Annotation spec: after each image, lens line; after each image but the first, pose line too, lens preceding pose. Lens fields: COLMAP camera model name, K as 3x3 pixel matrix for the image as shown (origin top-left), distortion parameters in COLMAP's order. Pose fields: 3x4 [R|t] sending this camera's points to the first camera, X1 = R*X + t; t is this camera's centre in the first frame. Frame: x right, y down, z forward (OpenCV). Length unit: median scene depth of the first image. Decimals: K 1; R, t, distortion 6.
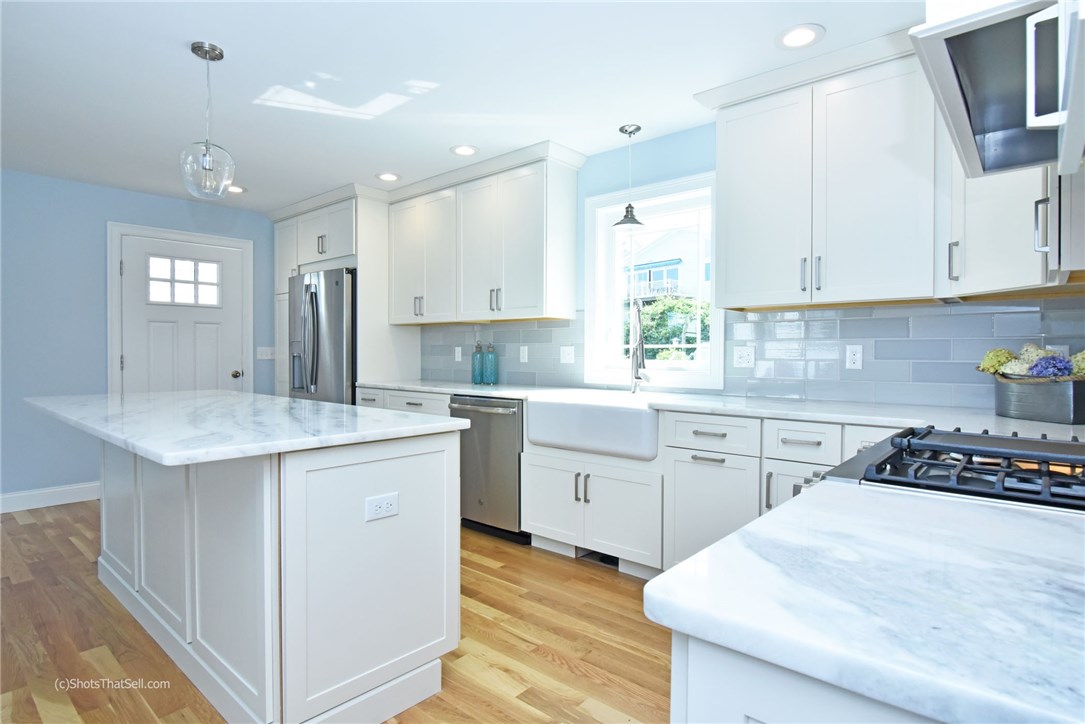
lens RADIAL K [[580.6, 0, 536.6], [0, 580.6, 354.6], [0, 0, 1]] dist [-0.021826, 0.000532]
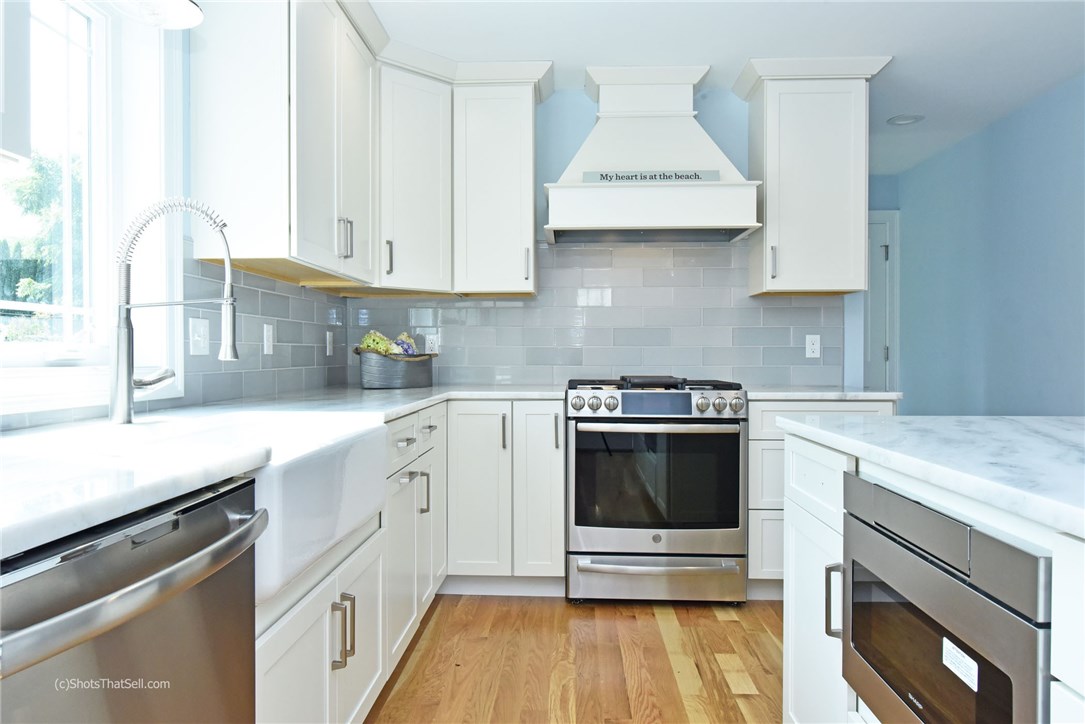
lens RADIAL K [[737.9, 0, 538.3], [0, 737.9, 360.4], [0, 0, 1]] dist [-0.001349, -0.000523]
pose [[-0.627911, -0.010970, 0.778208, -0.445246], [-0.002350, 0.999923, 0.012199, 0.018861], [-0.778281, 0.005831, -0.627889, 1.236250]]
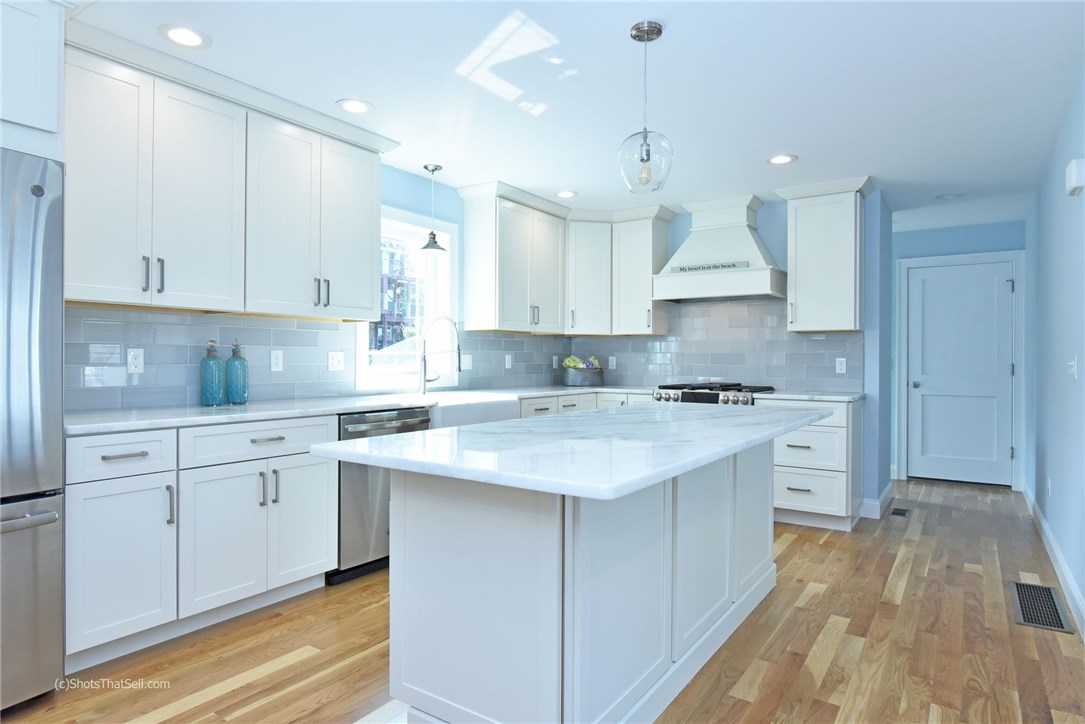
lens RADIAL K [[627.8, 0, 542.5], [0, 627.8, 362.0], [0, 0, 1]] dist [-0.029320, -0.000327]
pose [[-0.128355, -0.009987, 0.991678, -1.235165], [-0.004626, 0.999944, 0.009471, -0.011458], [-0.991718, -0.003371, -0.128394, 1.044072]]
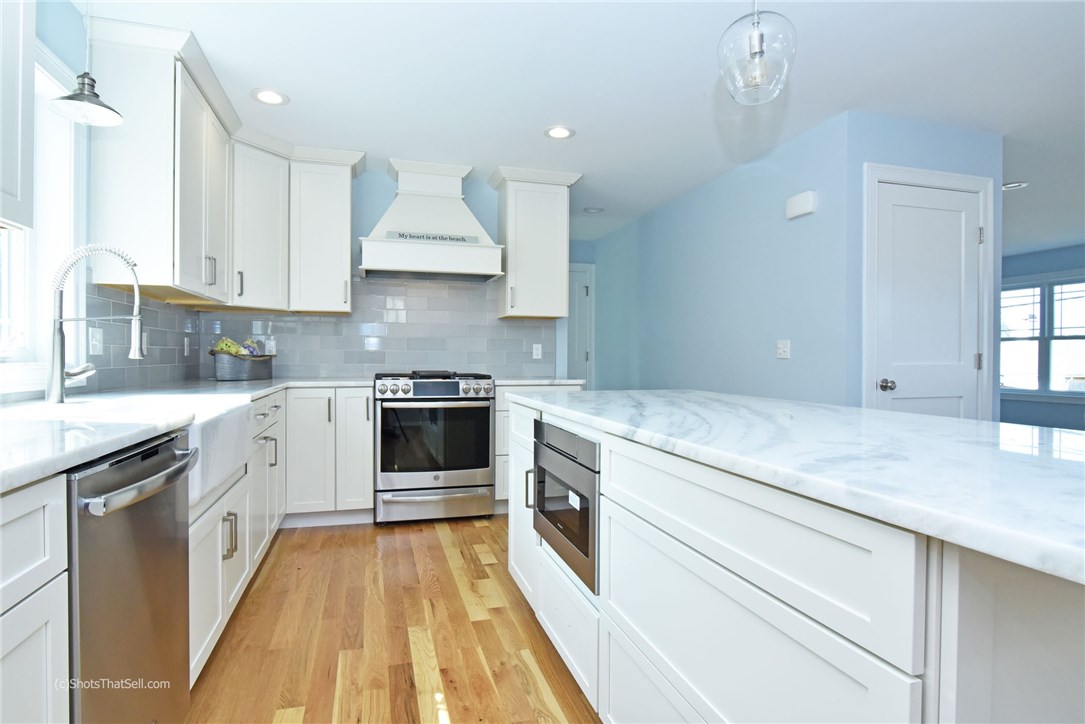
lens RADIAL K [[569.9, 0, 537.0], [0, 569.9, 360.2], [0, 0, 1]] dist [-0.019338, 0.000480]
pose [[-0.845468, -0.011905, 0.533894, -0.569317], [-0.008278, 0.999924, 0.009188, 0.018626], [-0.533962, 0.003348, -0.845502, 1.365210]]
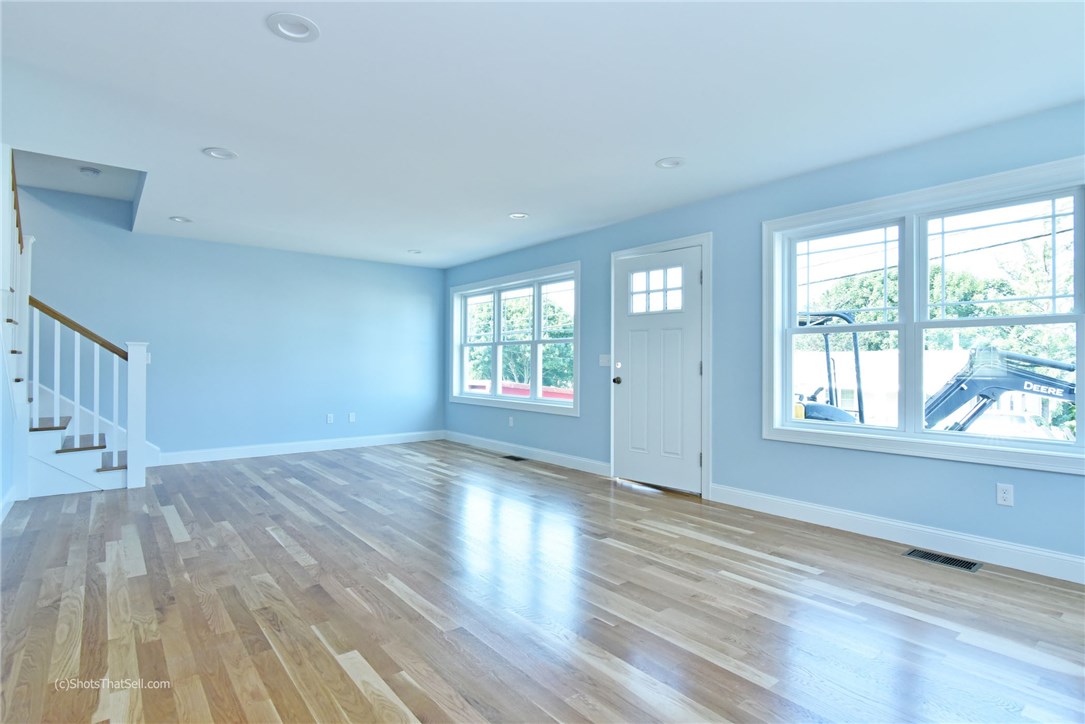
lens RADIAL K [[550.2, 0, 538.9], [0, 550.2, 359.5], [0, 0, 1]] dist [0.001640, -0.000321]
pose [[-0.986310, -0.009010, 0.164658, -1.696838], [-0.009944, 0.999939, -0.004849, 0.006495], [-0.164604, -0.006420, -0.986339, 0.500183]]
